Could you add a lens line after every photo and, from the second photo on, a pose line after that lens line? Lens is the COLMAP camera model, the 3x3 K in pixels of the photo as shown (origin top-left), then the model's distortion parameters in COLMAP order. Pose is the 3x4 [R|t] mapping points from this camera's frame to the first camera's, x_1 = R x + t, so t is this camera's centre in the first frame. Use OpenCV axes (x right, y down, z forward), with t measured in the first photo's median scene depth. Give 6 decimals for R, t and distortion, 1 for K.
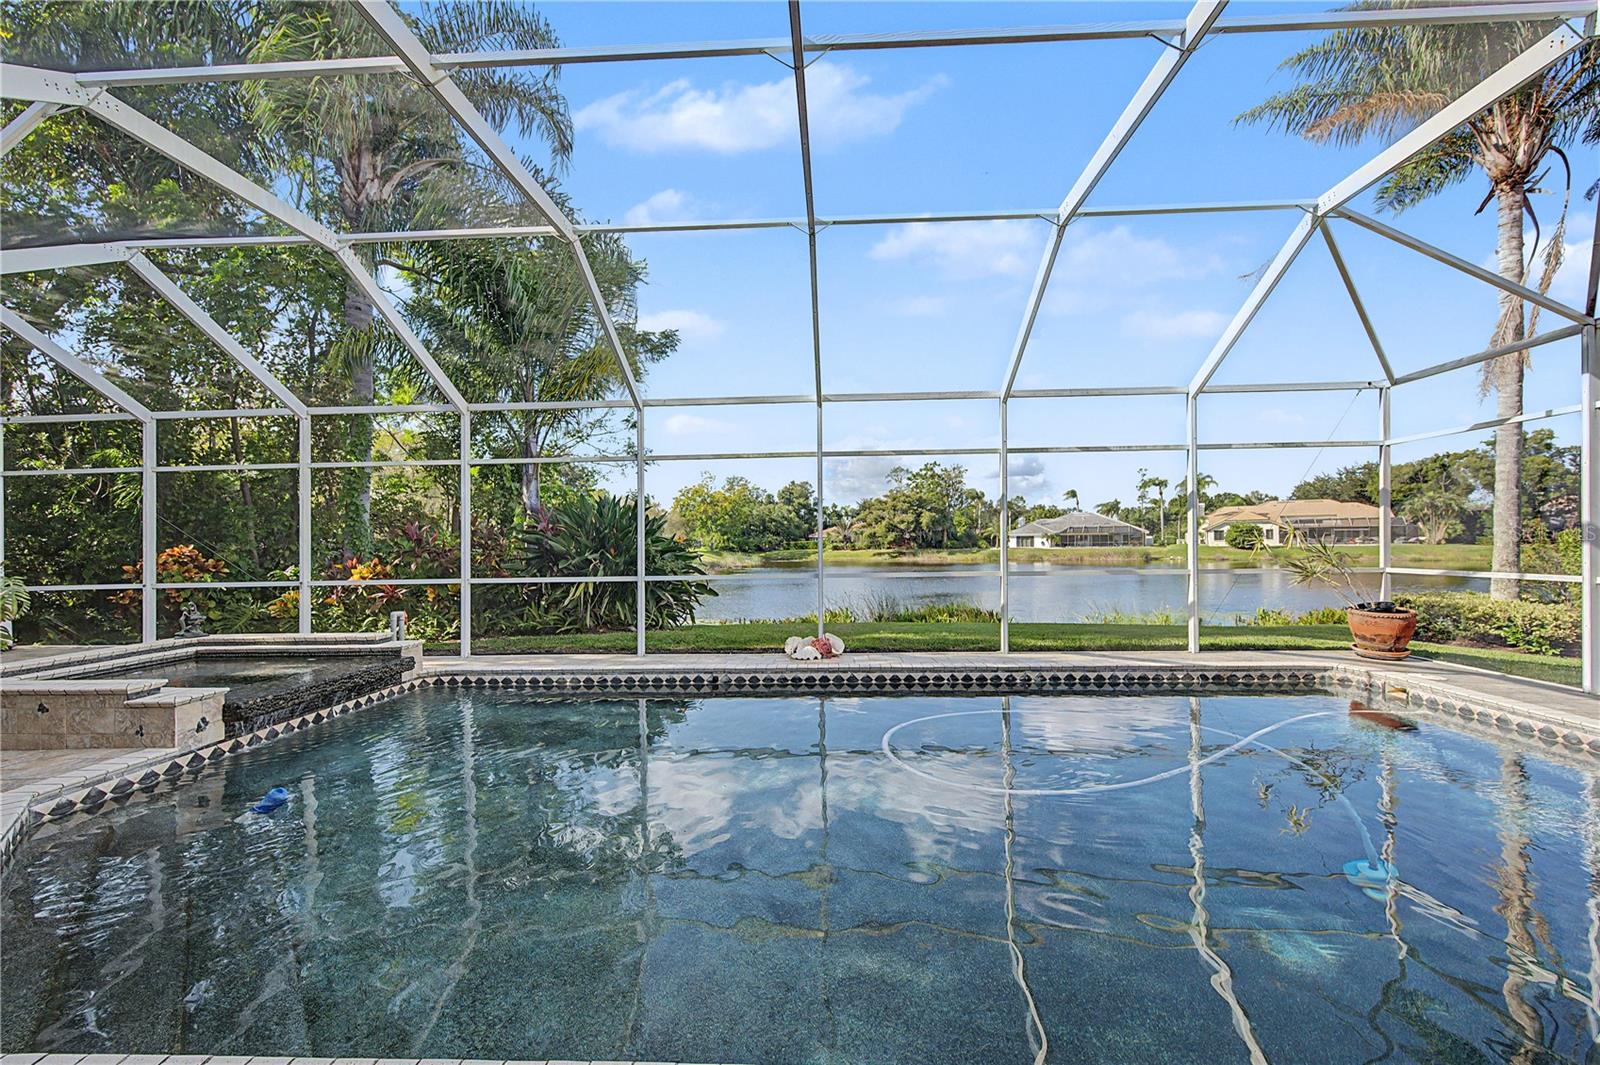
lens RADIAL K [[626.6, 0, 803.7], [0, 626.6, 536.6], [0, 0, 1]] dist [0.004510, 0.000044]
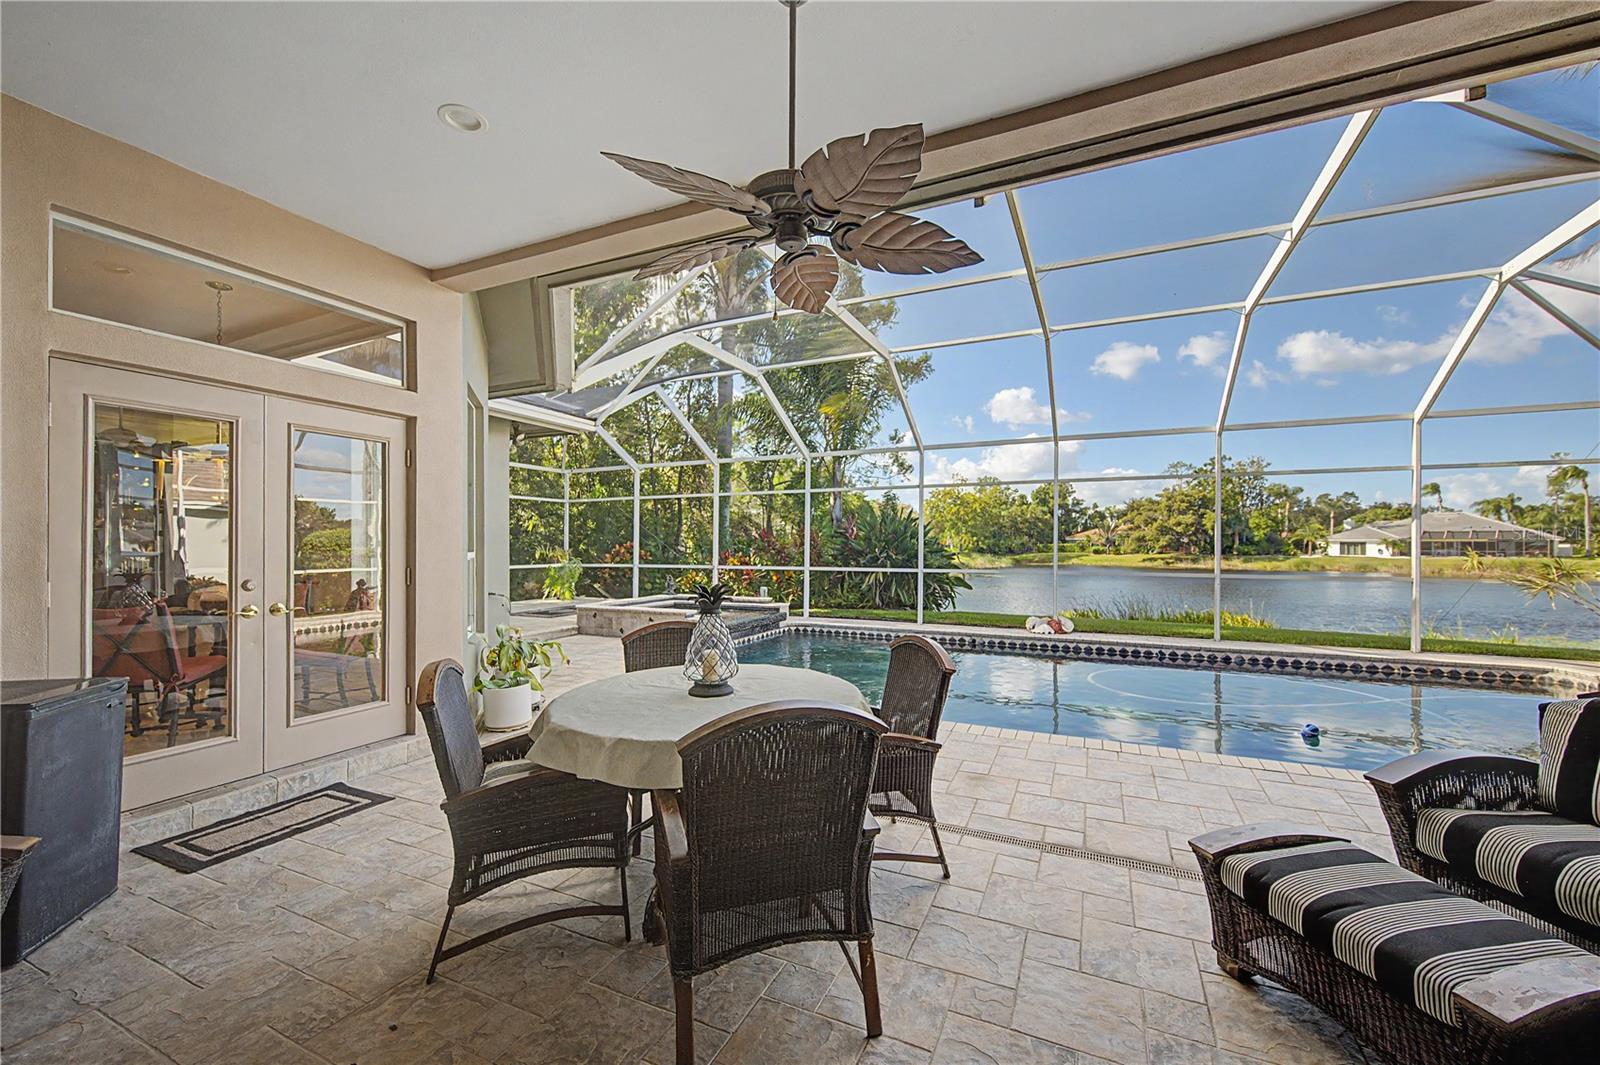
lens RADIAL K [[626.6, 0, 803.7], [0, 626.6, 536.6], [0, 0, 1]] dist [0.004510, 0.000044]
pose [[0.924668, 0.011402, -0.380603, 0.025797], [-0.011679, 0.999931, 0.001583, -0.006220], [0.380595, 0.002981, 0.924737, -0.286370]]
